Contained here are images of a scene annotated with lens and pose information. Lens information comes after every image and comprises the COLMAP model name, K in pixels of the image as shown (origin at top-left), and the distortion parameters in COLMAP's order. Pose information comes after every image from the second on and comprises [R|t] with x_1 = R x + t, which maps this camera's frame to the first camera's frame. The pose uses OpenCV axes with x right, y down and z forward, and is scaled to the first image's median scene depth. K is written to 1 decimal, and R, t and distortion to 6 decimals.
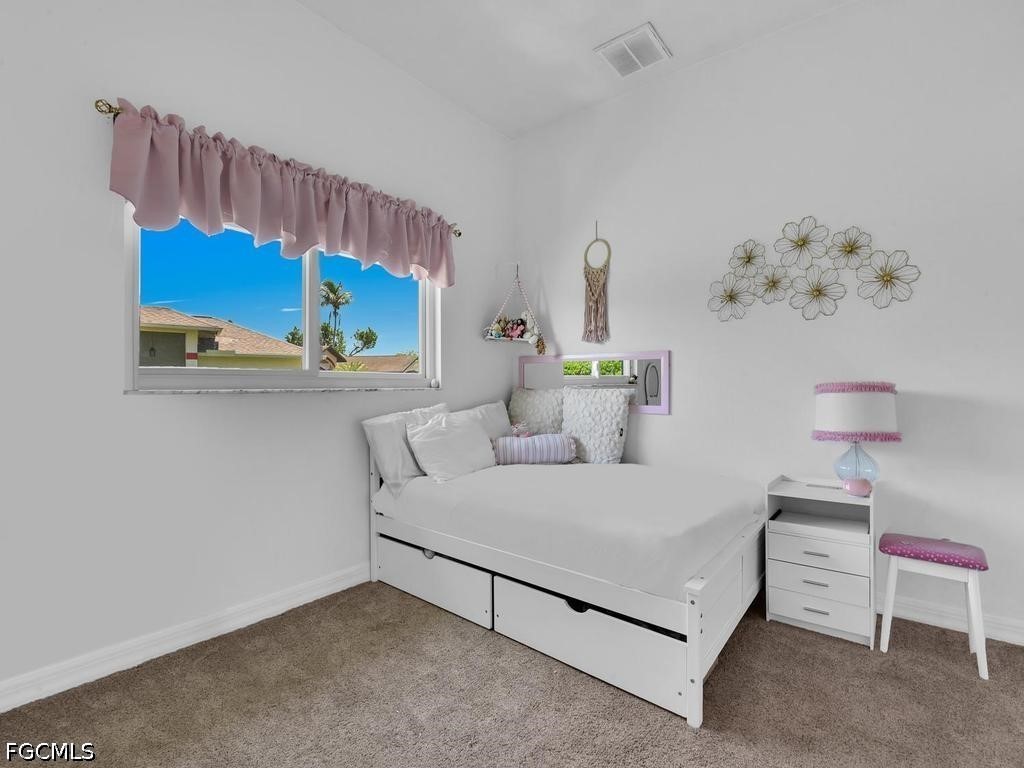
lens RADIAL K [[466.1, 0, 512.6], [0, 466.1, 383.2], [0, 0, 1]] dist [0.014081, -0.020988]
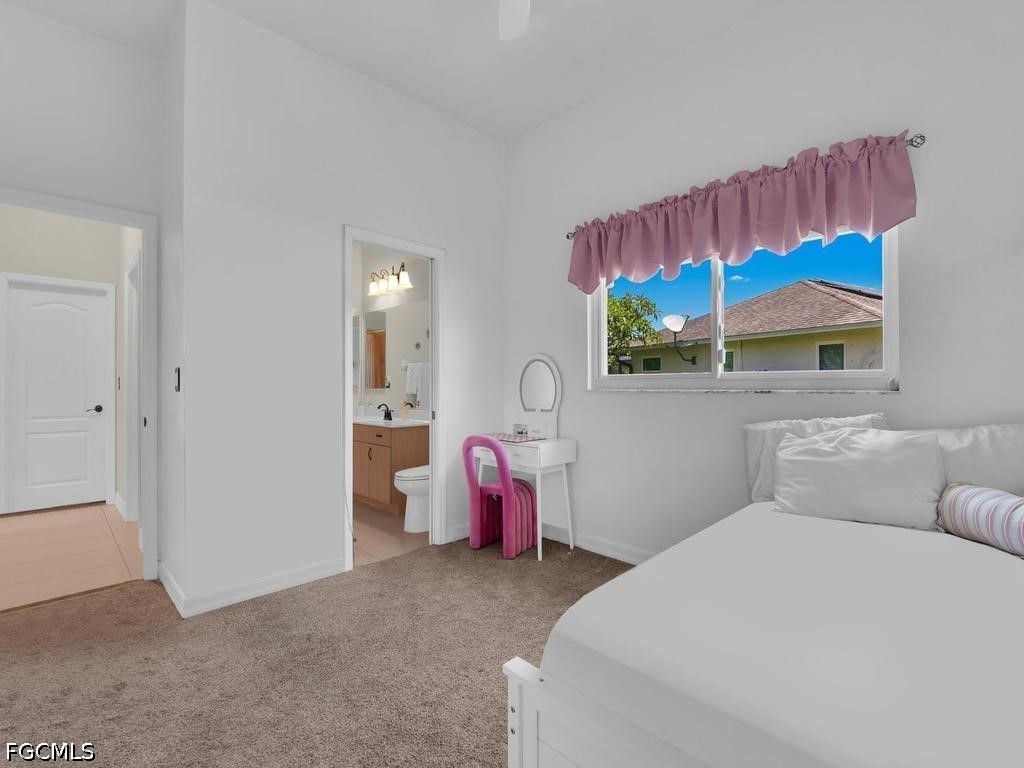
lens RADIAL K [[466.1, 0, 512.6], [0, 466.1, 383.2], [0, 0, 1]] dist [0.014081, -0.020988]
pose [[-0.097149, -0.004404, -0.995260, 0.558715], [0.006980, 0.999963, -0.005106, -0.000802], [0.995245, -0.007443, -0.097115, 0.535391]]
